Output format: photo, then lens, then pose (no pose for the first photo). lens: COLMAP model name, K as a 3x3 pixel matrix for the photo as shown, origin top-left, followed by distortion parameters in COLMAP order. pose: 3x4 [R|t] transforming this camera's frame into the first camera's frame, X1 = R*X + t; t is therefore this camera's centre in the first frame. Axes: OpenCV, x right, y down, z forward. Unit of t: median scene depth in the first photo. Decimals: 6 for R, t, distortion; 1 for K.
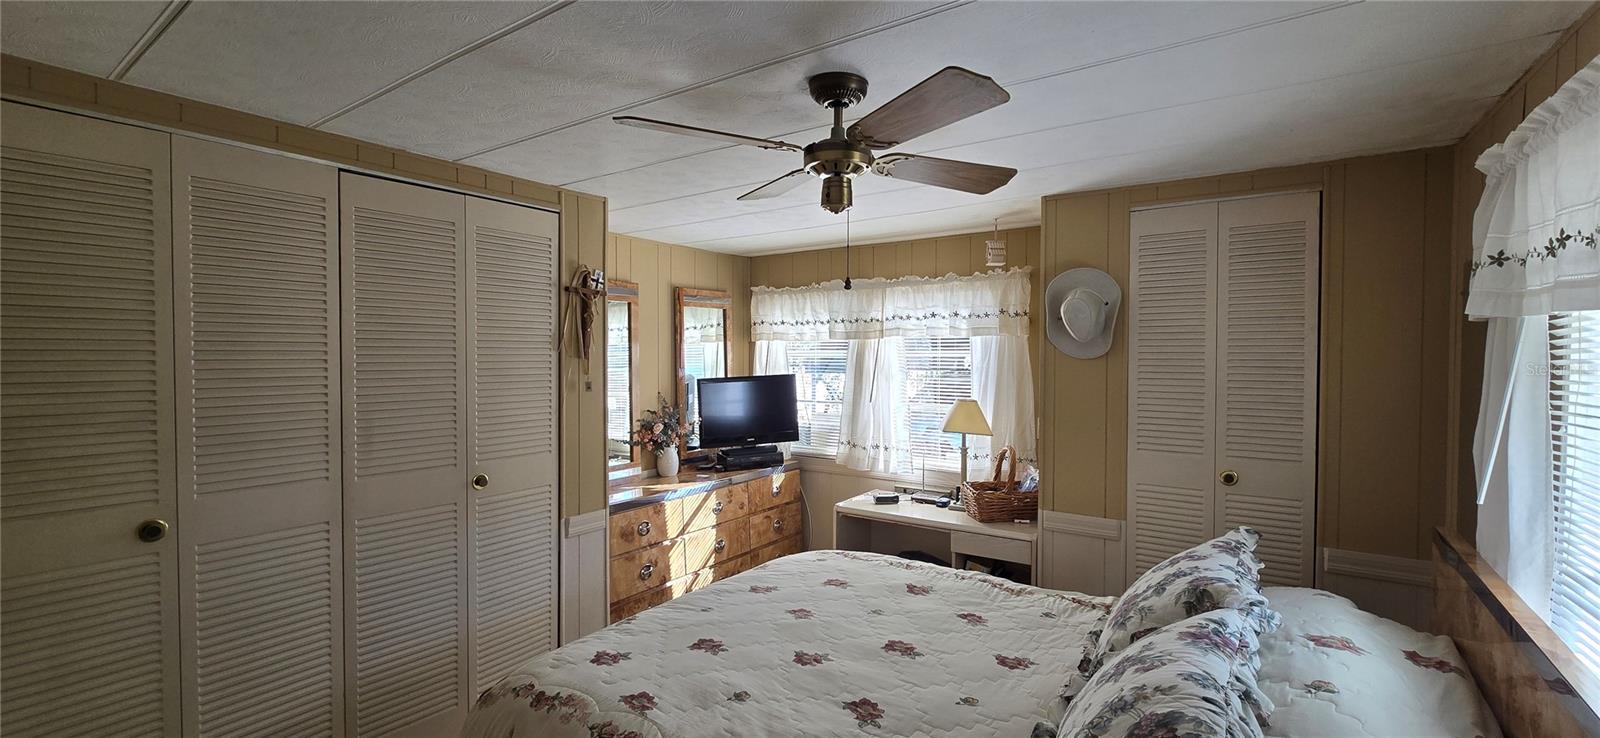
lens RADIAL K [[655.4, 0, 806.3], [0, 655.4, 358.2], [0, 0, 1]] dist [0.000356, 0.000430]
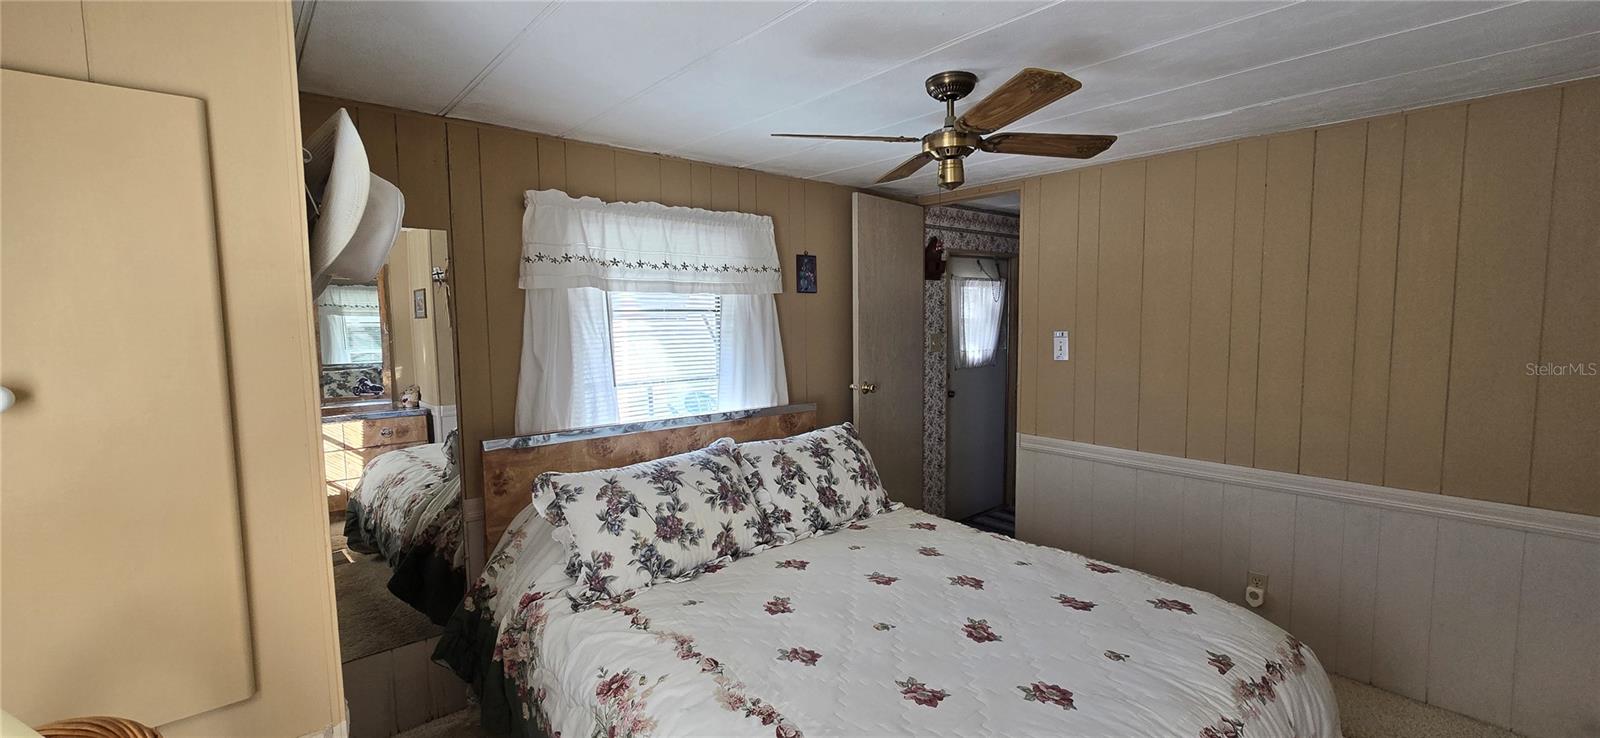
lens RADIAL K [[655.4, 0, 806.3], [0, 655.4, 358.2], [0, 0, 1]] dist [0.000356, 0.000430]
pose [[-0.972326, -0.009425, 0.233438, 0.009320], [0.009471, 0.996774, 0.079695, -0.004949], [-0.233436, 0.079701, -0.969100, 1.173145]]
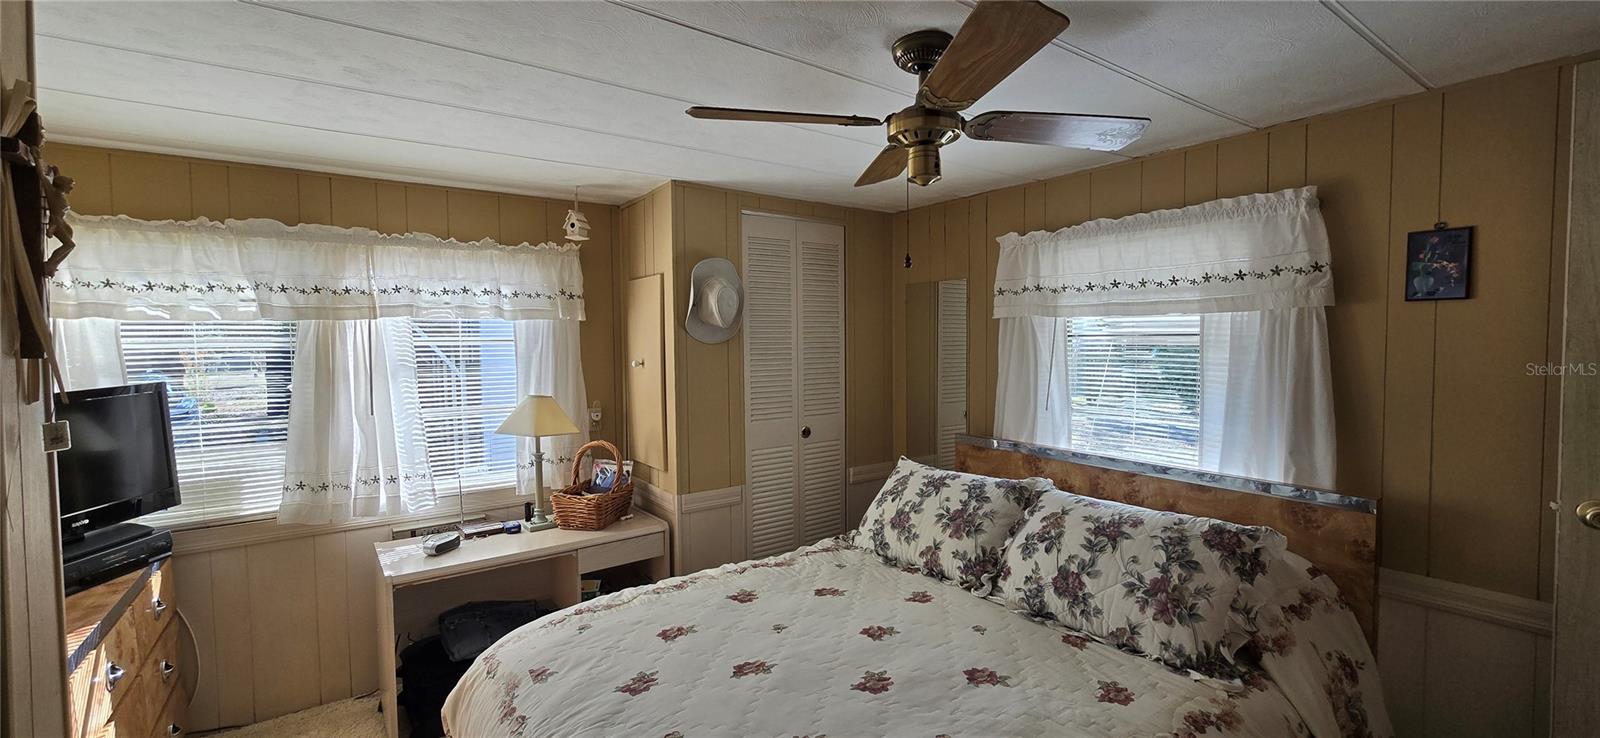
lens RADIAL K [[655.4, 0, 806.3], [0, 655.4, 358.2], [0, 0, 1]] dist [0.000356, 0.000430]
pose [[0.329587, -0.030676, 0.943627, -0.466714], [0.017330, 0.999500, 0.026439, -0.000396], [-0.943966, 0.007639, 0.329954, 0.441747]]
